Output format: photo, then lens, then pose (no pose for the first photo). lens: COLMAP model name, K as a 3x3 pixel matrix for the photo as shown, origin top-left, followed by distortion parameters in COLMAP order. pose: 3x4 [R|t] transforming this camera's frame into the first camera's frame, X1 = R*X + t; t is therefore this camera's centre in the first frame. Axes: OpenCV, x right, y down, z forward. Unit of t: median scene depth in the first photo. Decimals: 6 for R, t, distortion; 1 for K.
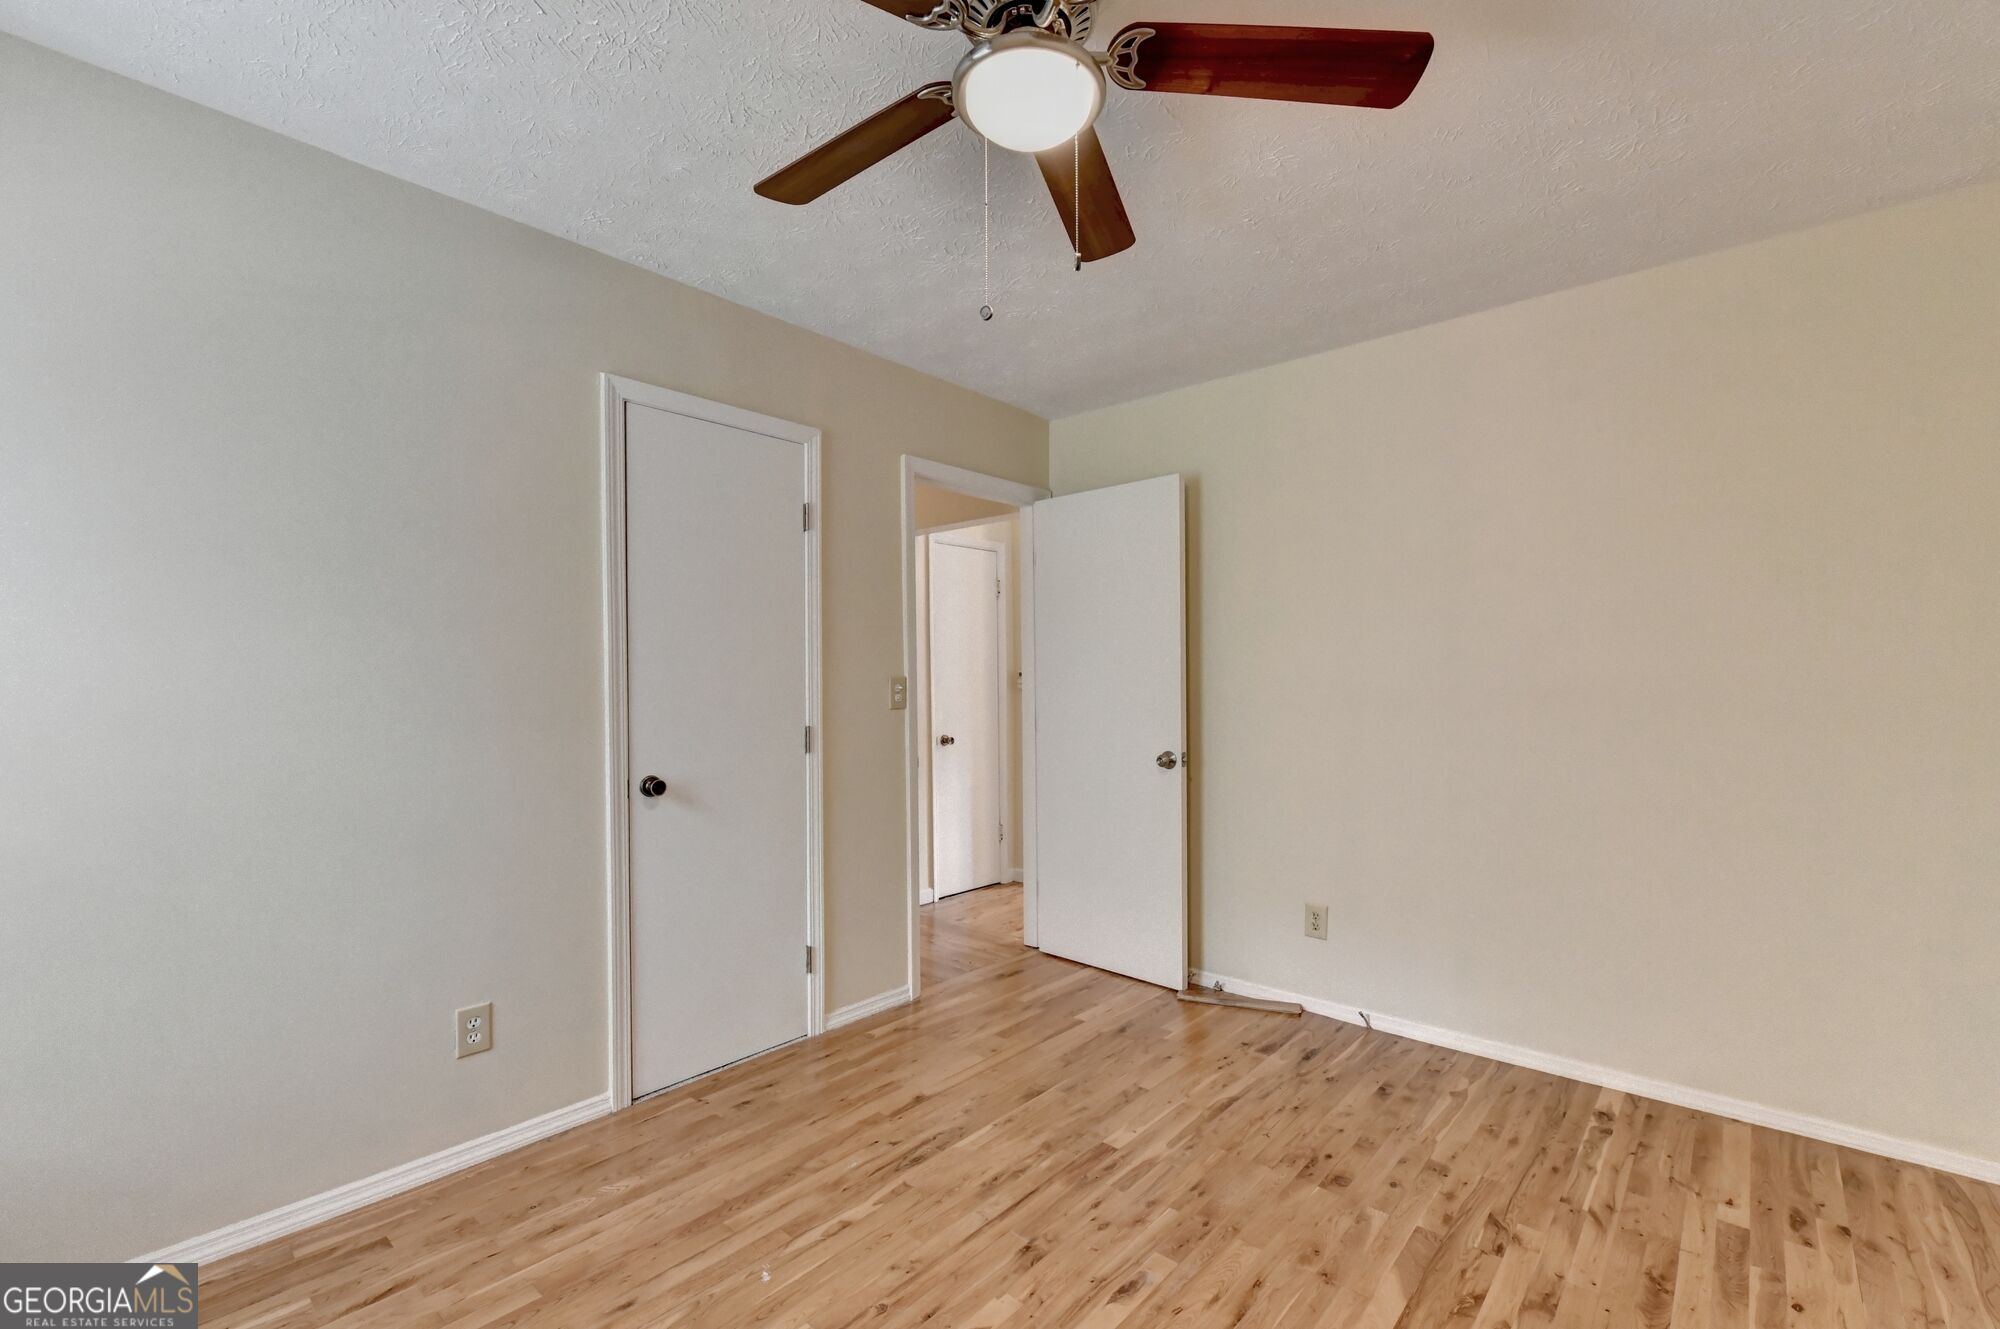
lens RADIAL K [[821.0, 0, 1027.0], [0, 821.0, 672.2], [0, 0, 1]] dist [-0.009274, -0.000501]
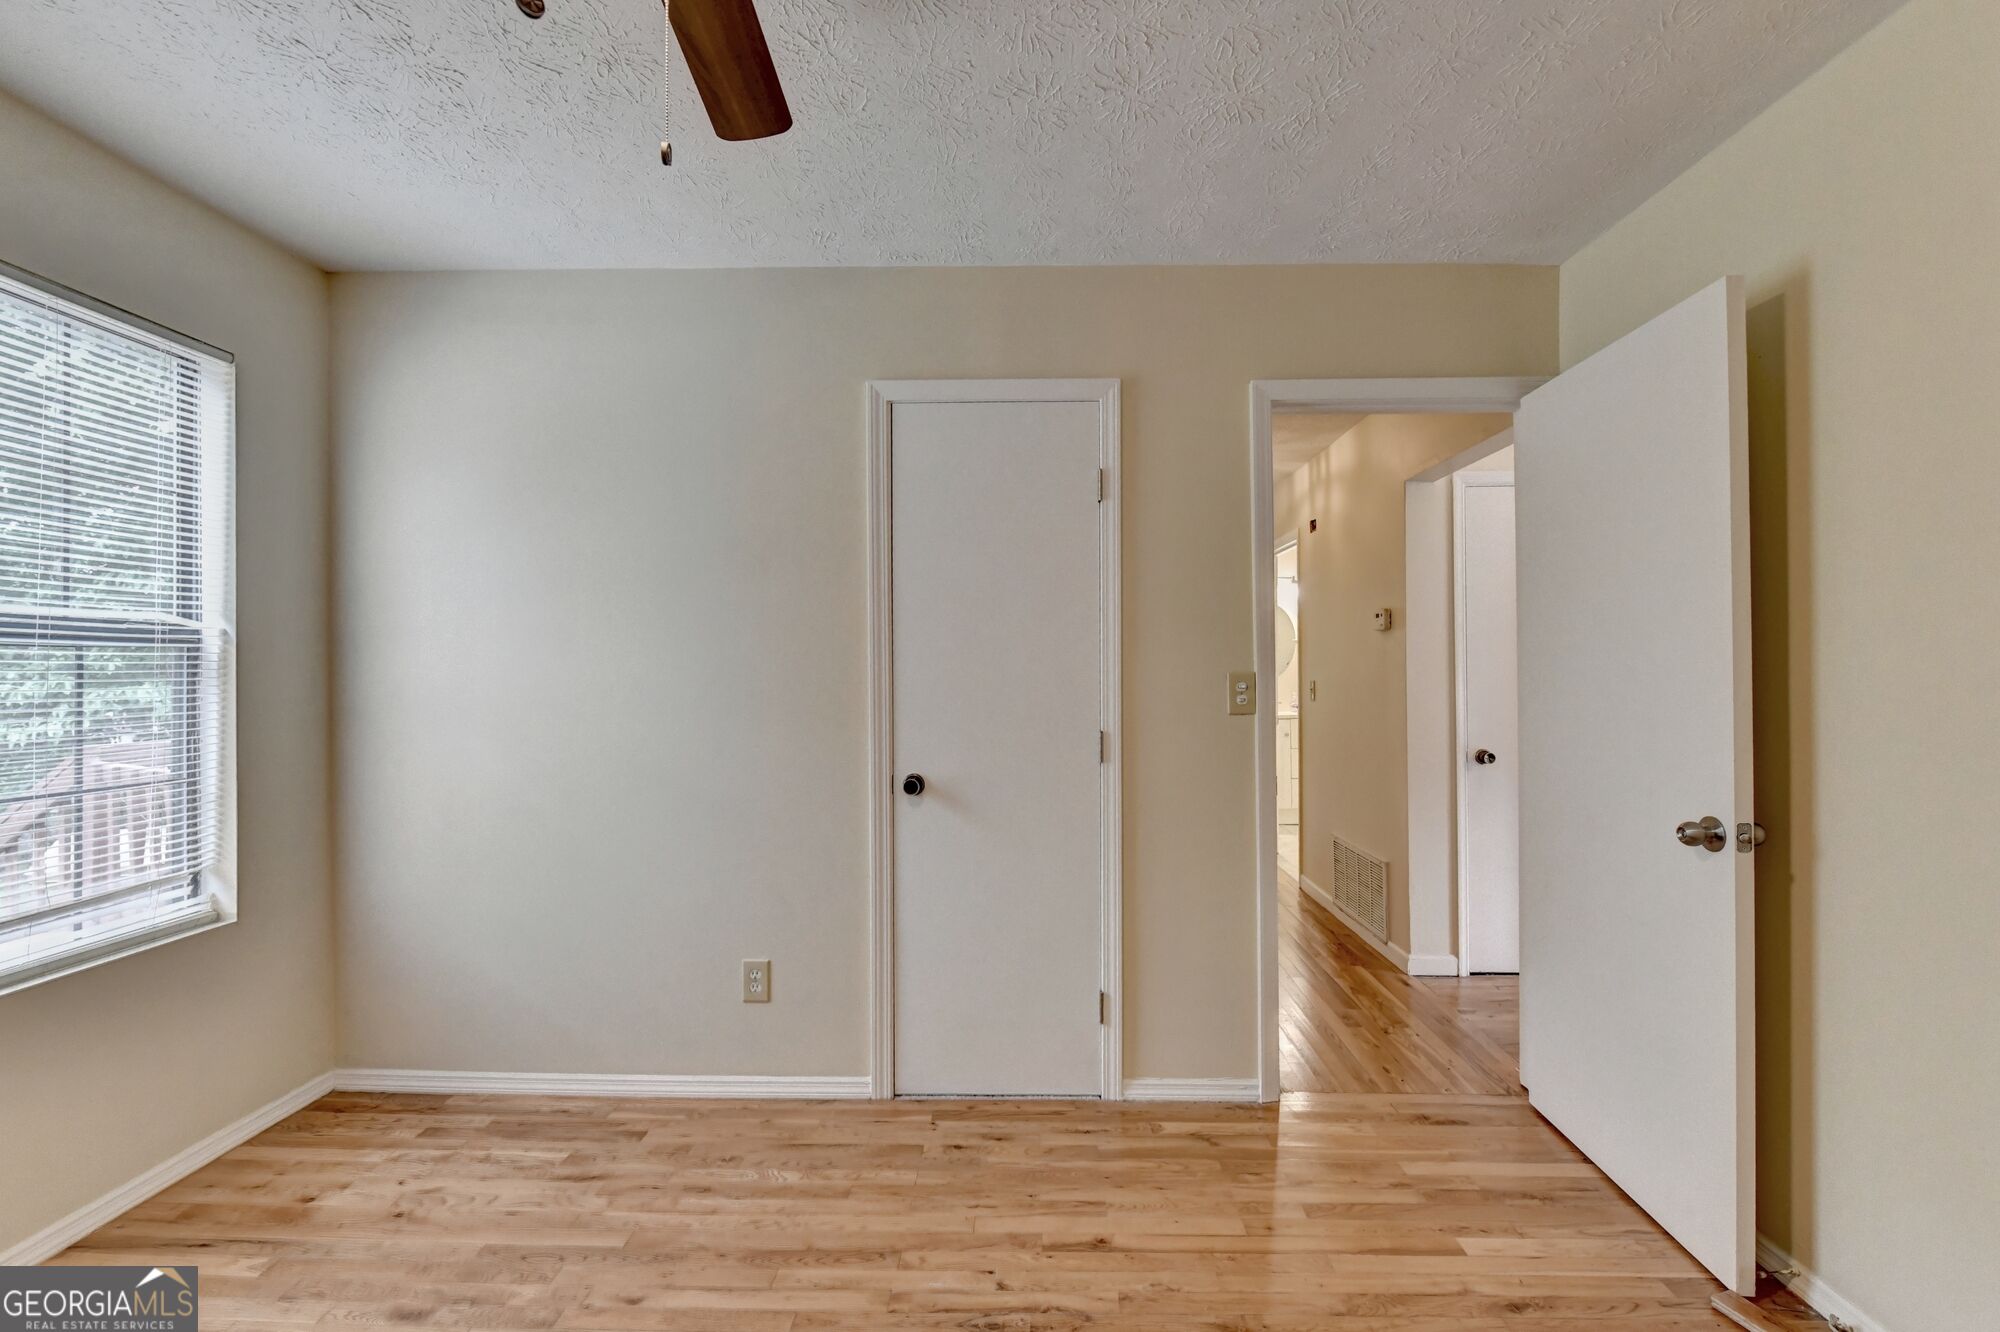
lens RADIAL K [[822.6, 0, 1028.1], [0, 822.6, 656.9], [0, 0, 1]] dist [-0.010149, 0.000059]
pose [[0.649170, -0.011987, -0.760549, 0.368511], [0.009073, 0.999927, -0.008016, -0.005123], [0.760589, -0.001697, 0.649231, 0.436148]]
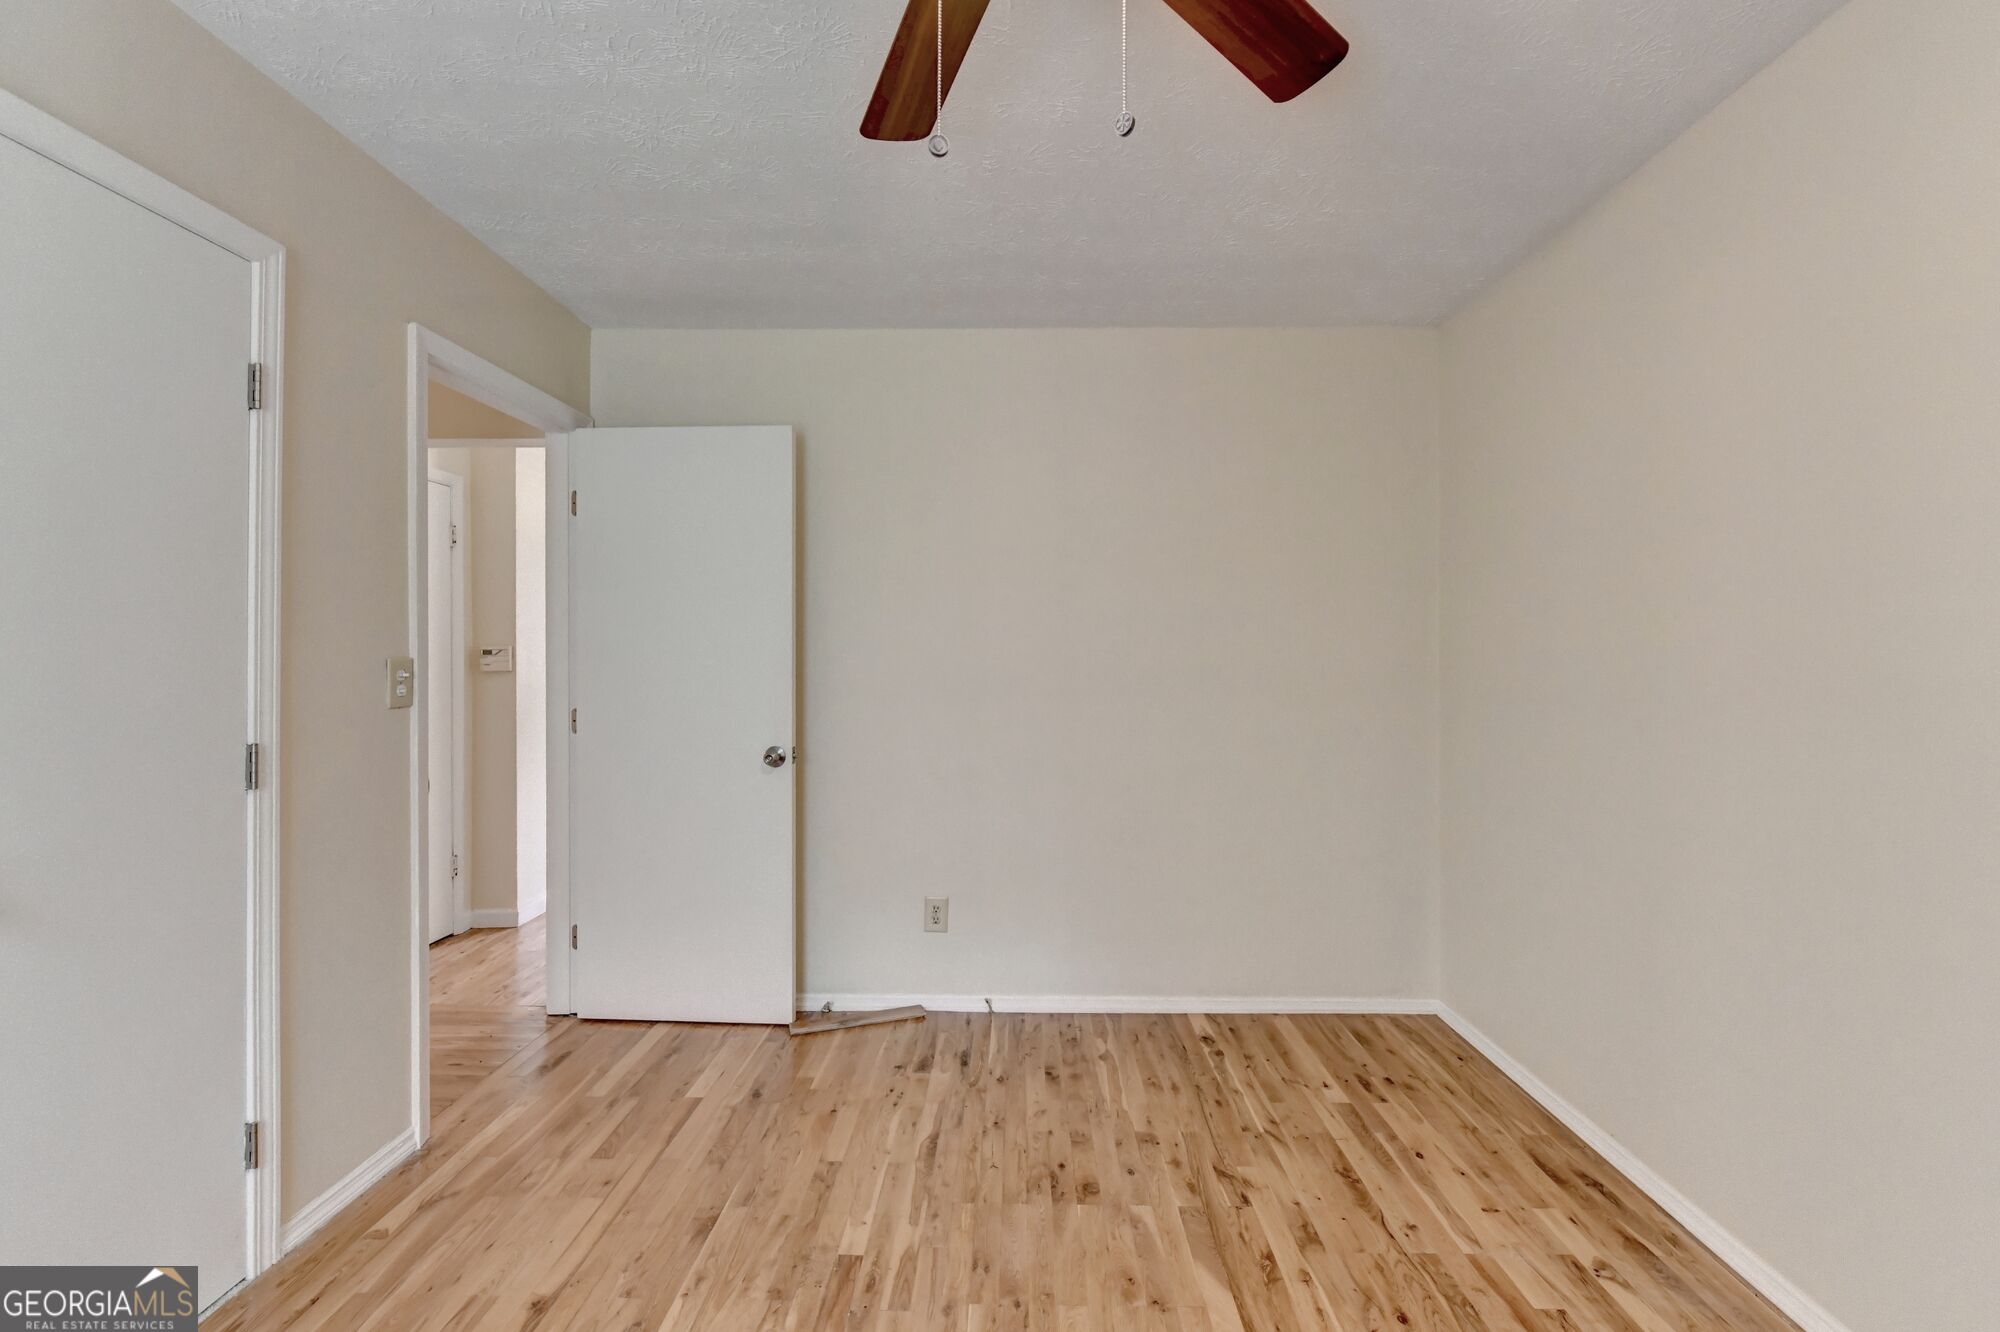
lens RADIAL K [[822.6, 0, 991.8], [0, 822.6, 642.6], [0, 0, 1]] dist [-0.010149, 0.000059]
pose [[0.779584, 0.016677, 0.626076, -0.246380], [-0.011449, 0.999858, -0.012377, -0.005613], [-0.626193, 0.002482, 0.779664, 0.244417]]
